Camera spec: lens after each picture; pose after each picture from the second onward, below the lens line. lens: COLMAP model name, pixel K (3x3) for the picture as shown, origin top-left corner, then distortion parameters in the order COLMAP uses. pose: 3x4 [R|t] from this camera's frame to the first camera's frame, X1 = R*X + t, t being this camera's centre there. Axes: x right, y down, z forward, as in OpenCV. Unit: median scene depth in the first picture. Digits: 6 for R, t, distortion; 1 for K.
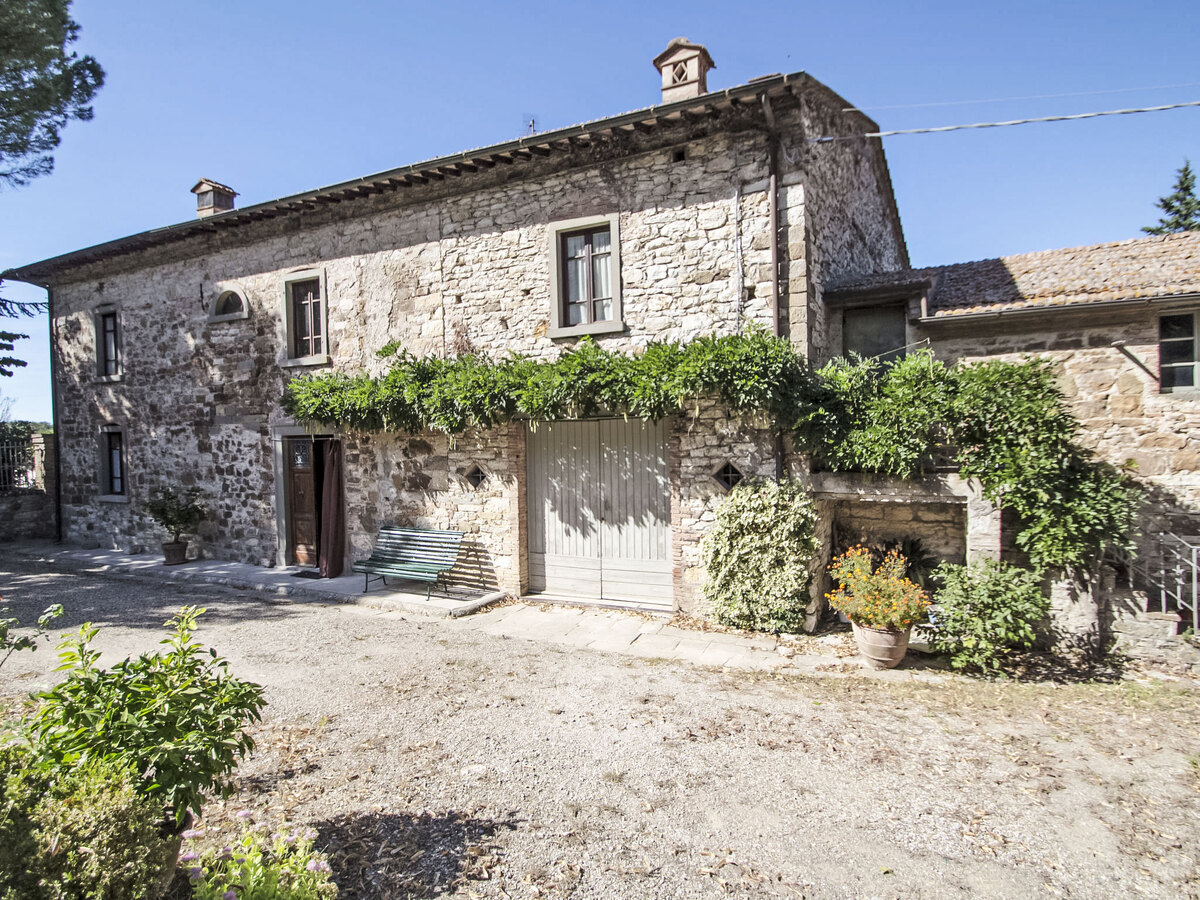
lens RADIAL K [[647.5, 0, 594.0], [0, 647.5, 443.1], [0, 0, 1]] dist [0.016650, -0.019169]
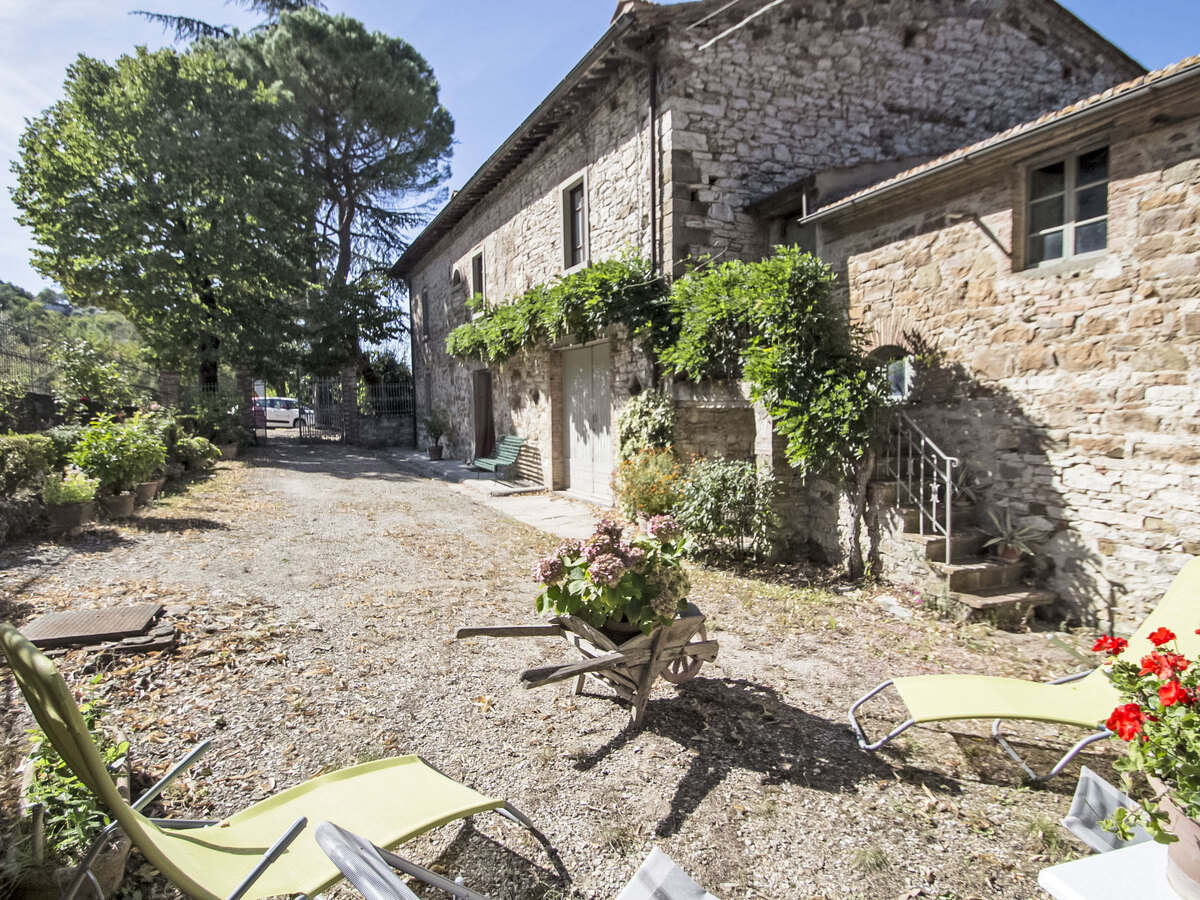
lens RADIAL K [[647.5, 0, 594.0], [0, 647.5, 443.1], [0, 0, 1]] dist [0.016650, -0.019169]
pose [[0.795717, 0.049269, -0.603662, 0.900921], [-0.012285, 0.997794, 0.065243, 0.078668], [0.605544, -0.044499, 0.794566, 0.058905]]
